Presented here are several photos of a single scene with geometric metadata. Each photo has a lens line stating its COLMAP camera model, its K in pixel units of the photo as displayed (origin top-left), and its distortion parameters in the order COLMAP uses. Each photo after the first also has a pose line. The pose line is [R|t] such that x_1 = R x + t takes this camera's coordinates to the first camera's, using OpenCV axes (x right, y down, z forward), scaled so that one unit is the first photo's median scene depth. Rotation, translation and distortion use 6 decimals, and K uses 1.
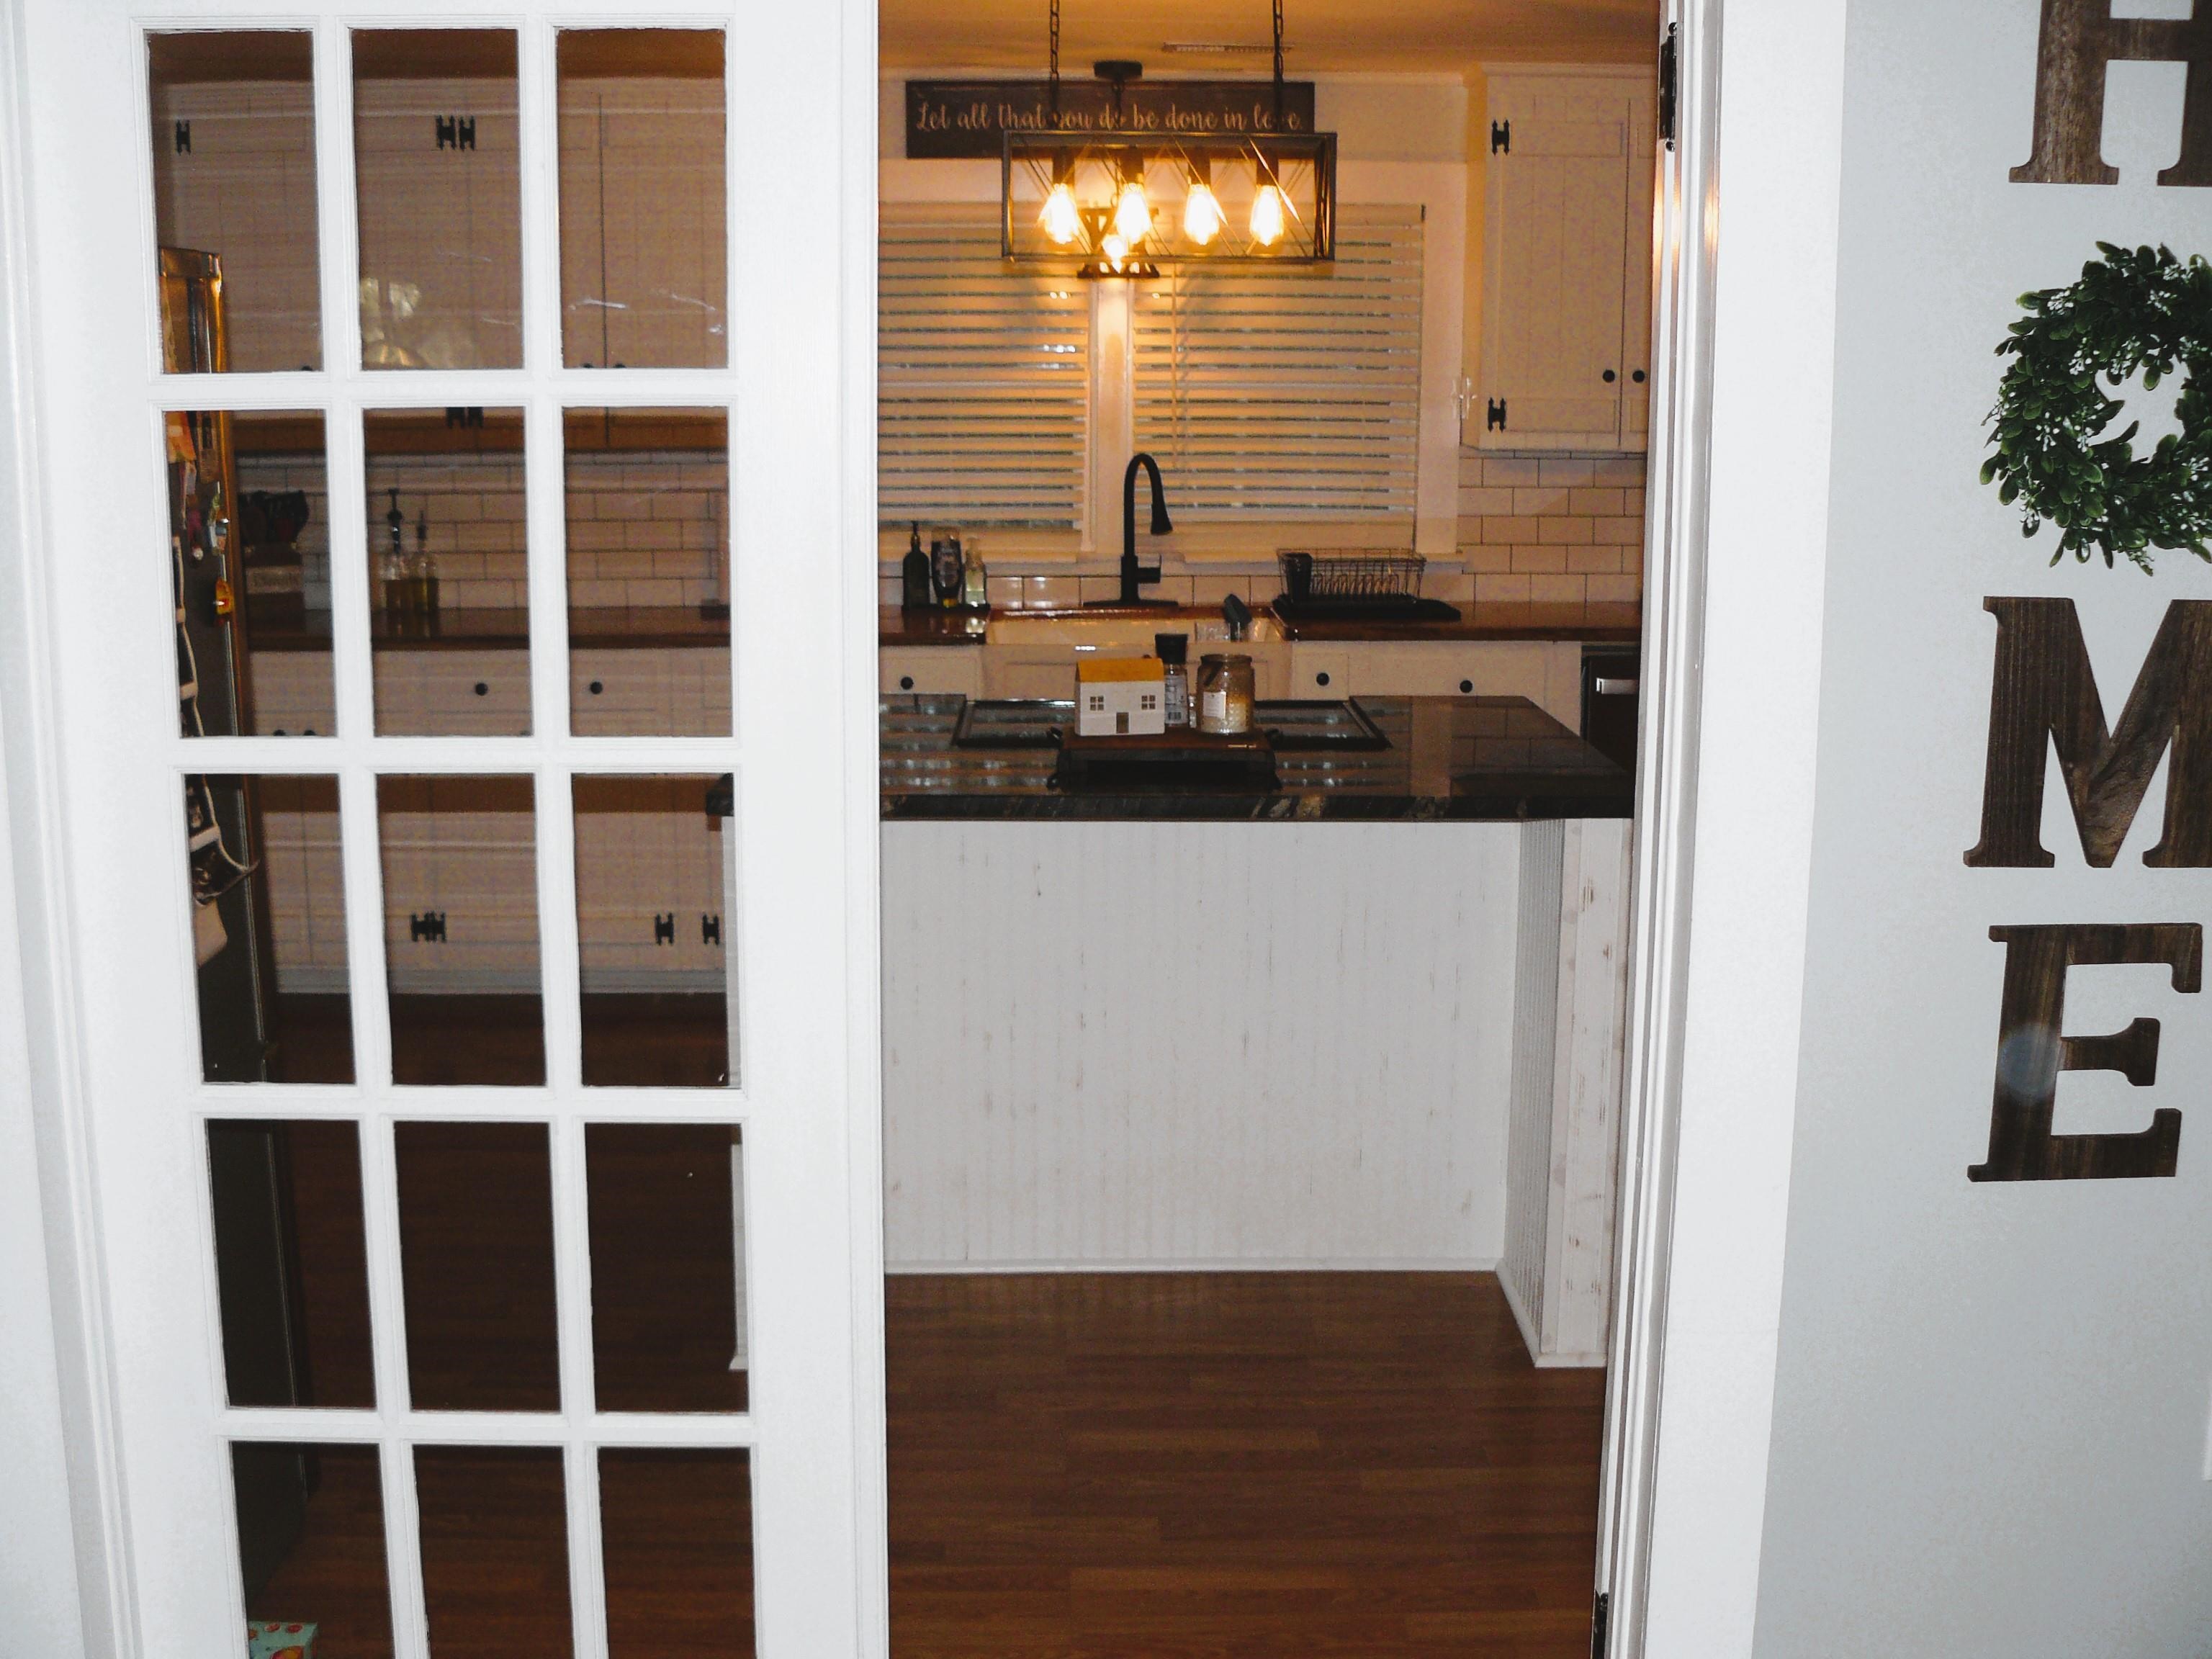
lens RADIAL K [[2373.9, 0, 1106.0], [0, 2373.9, 829.5], [0, 0, 1]] dist [-0.093640, 0.009466]
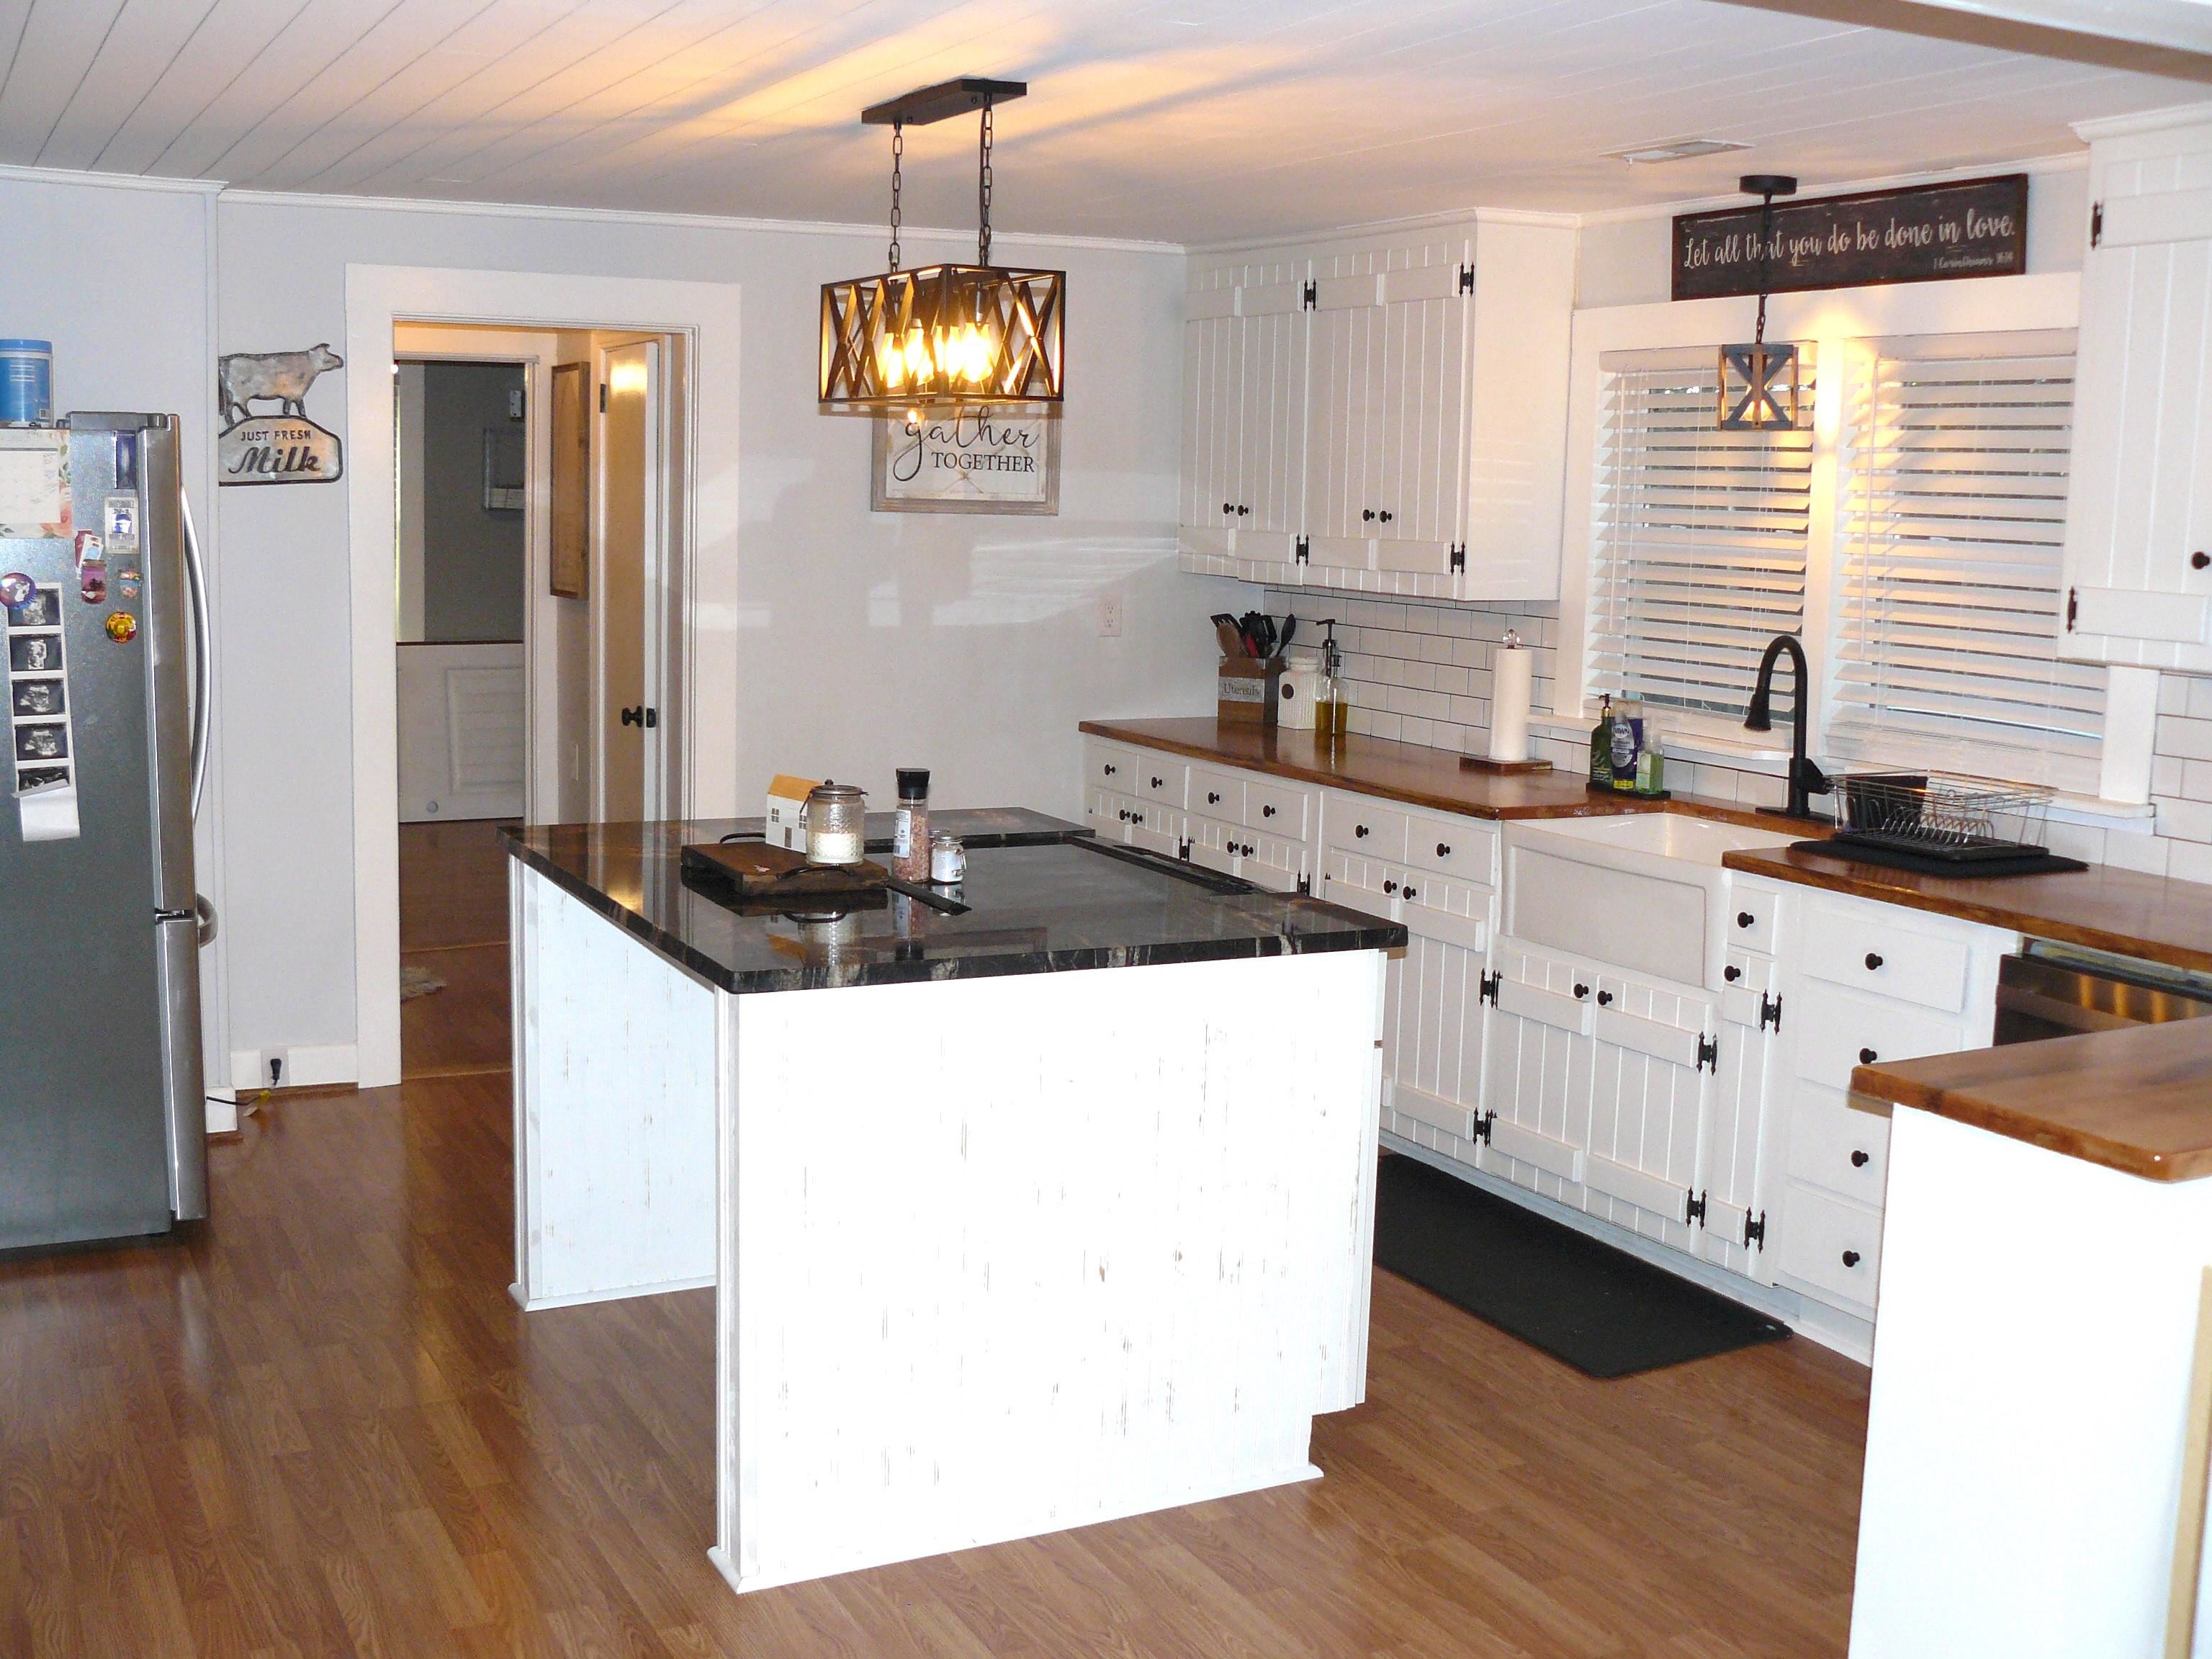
lens RADIAL K [[2373.9, 0, 1106.0], [0, 2373.9, 829.5], [0, 0, 1]] dist [-0.093640, 0.009466]
pose [[0.431635, 0.138881, -0.891293, 0.665502], [-0.201432, 0.977966, 0.054837, -0.088969], [0.879271, 0.155865, 0.450099, 0.425771]]
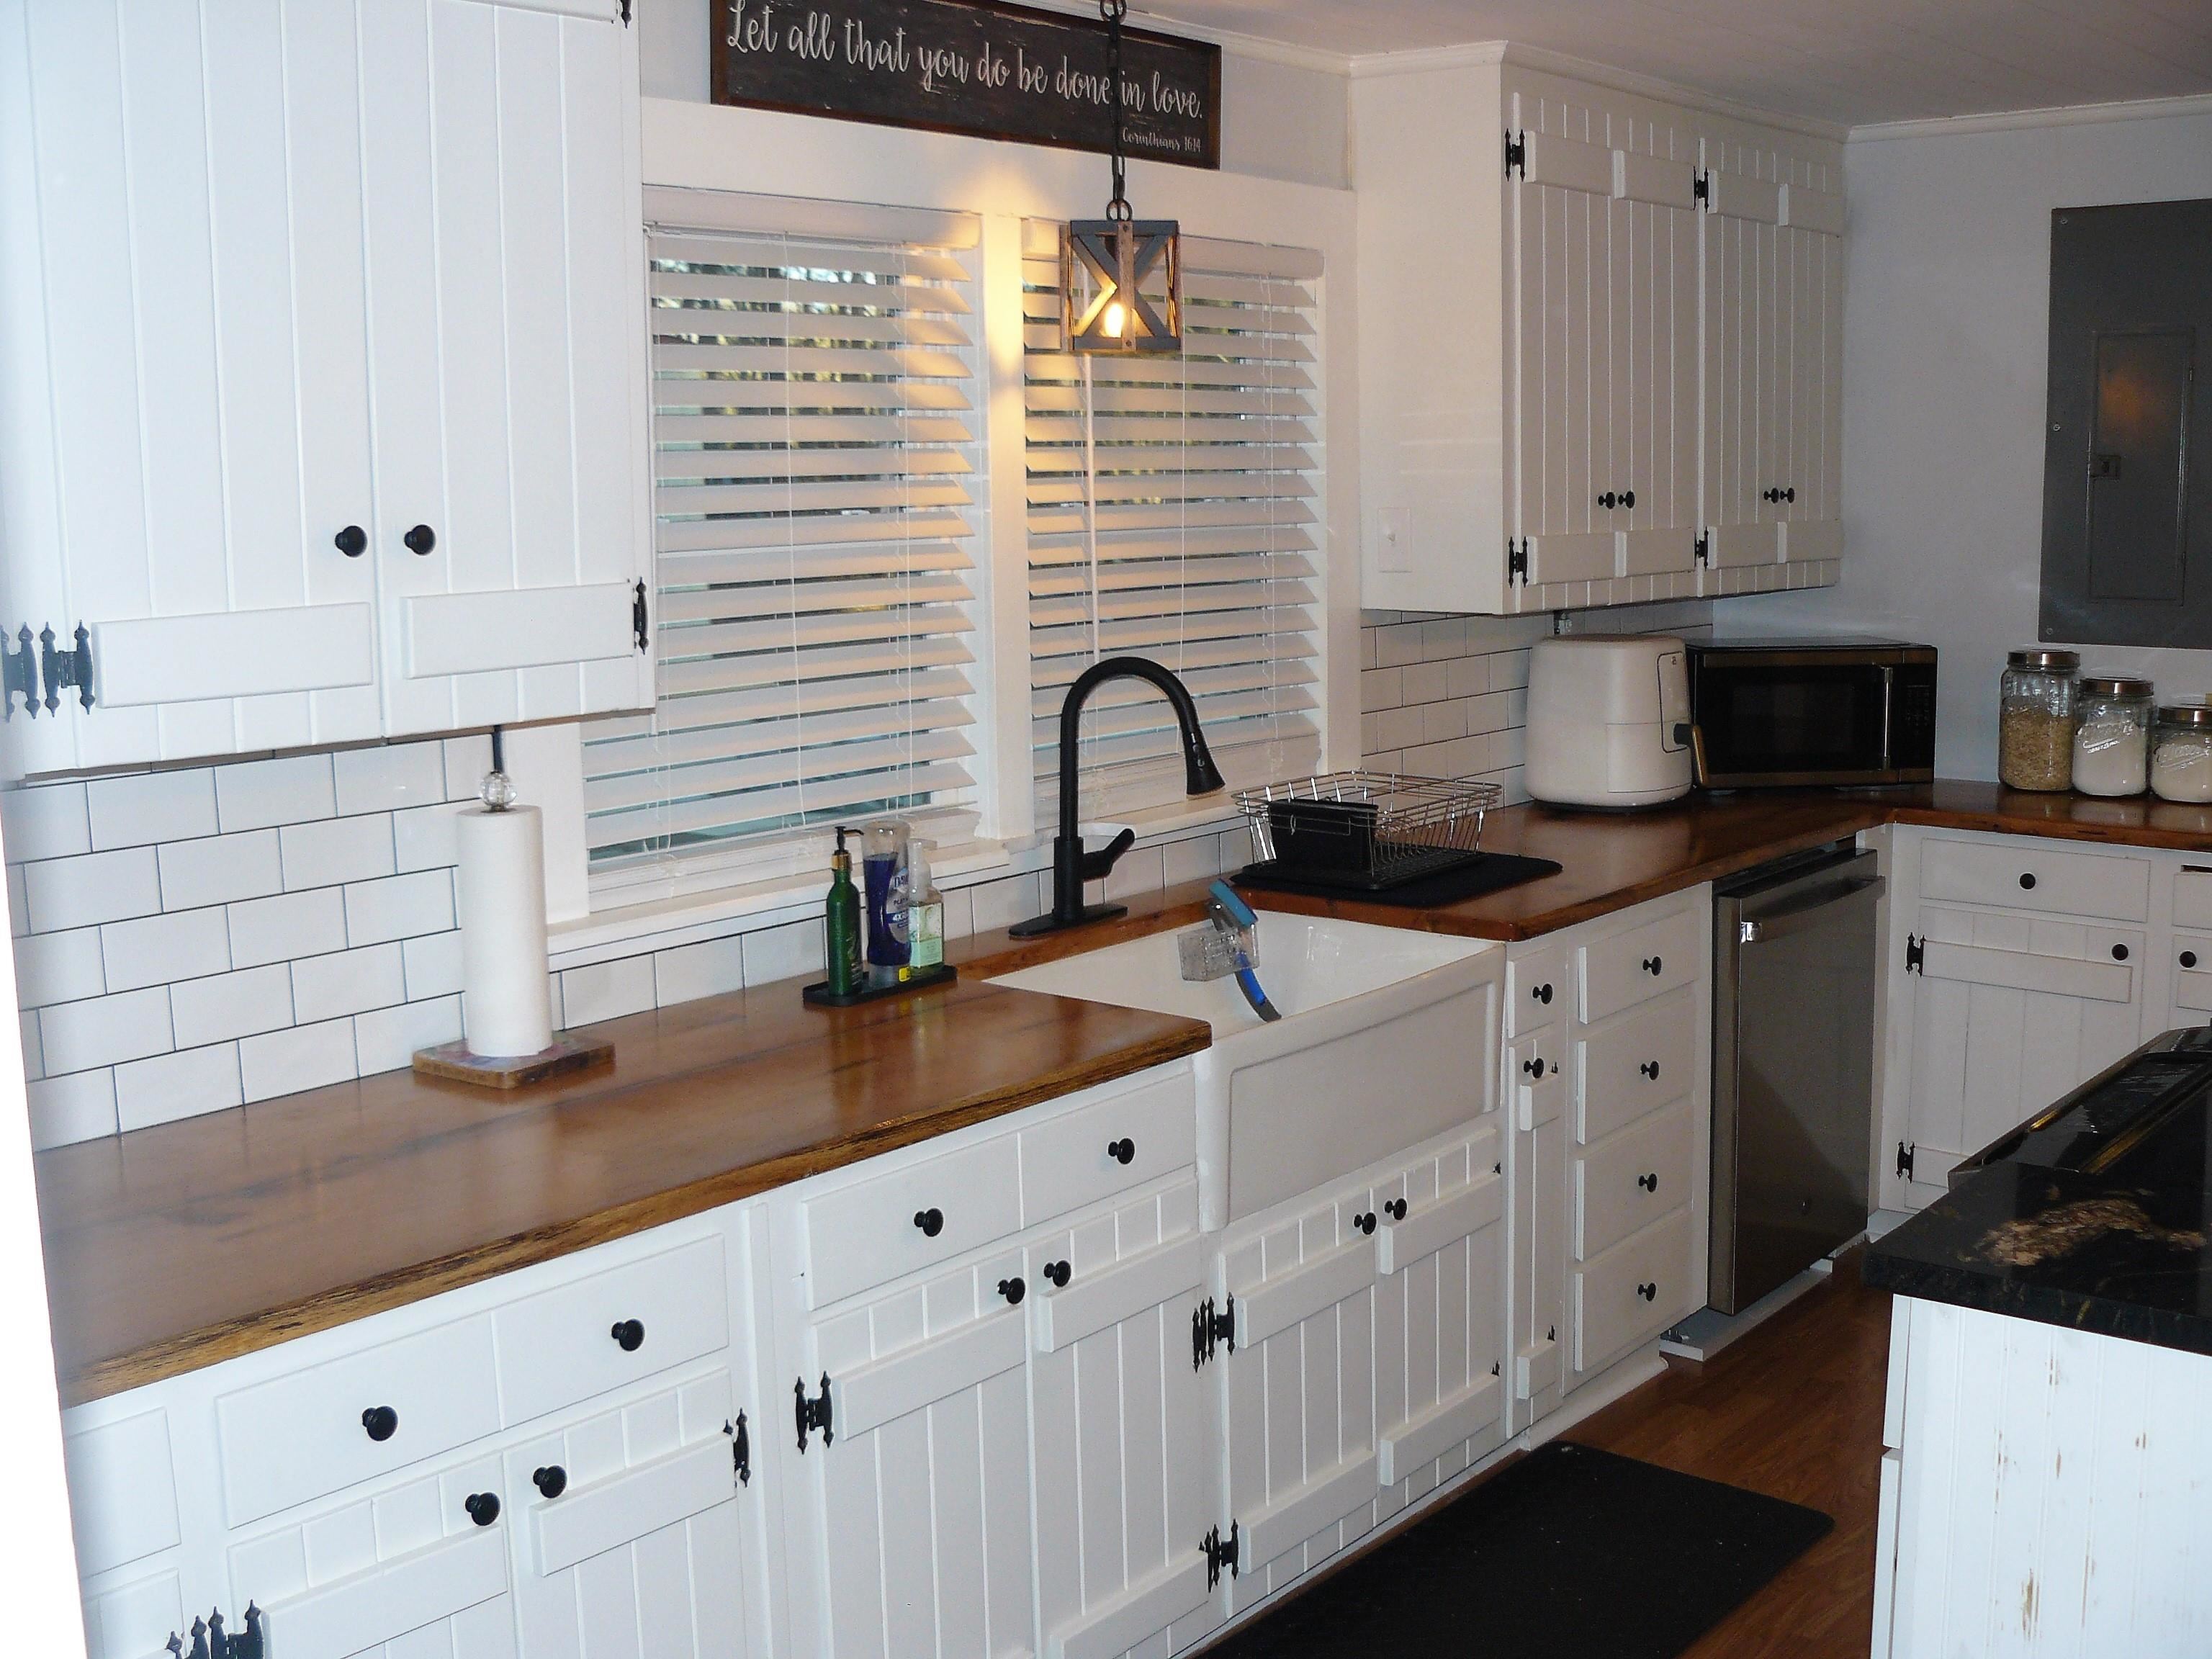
lens RADIAL K [[2349.8, 0, 1106.0], [0, 2349.8, 829.5], [0, 0, 1]] dist [-0.149862, 0.008158]
pose [[0.667877, -0.125151, 0.733674, -0.406039], [0.159755, 0.986891, 0.022916, -0.131592], [-0.726924, 0.101903, 0.679115, 0.625853]]
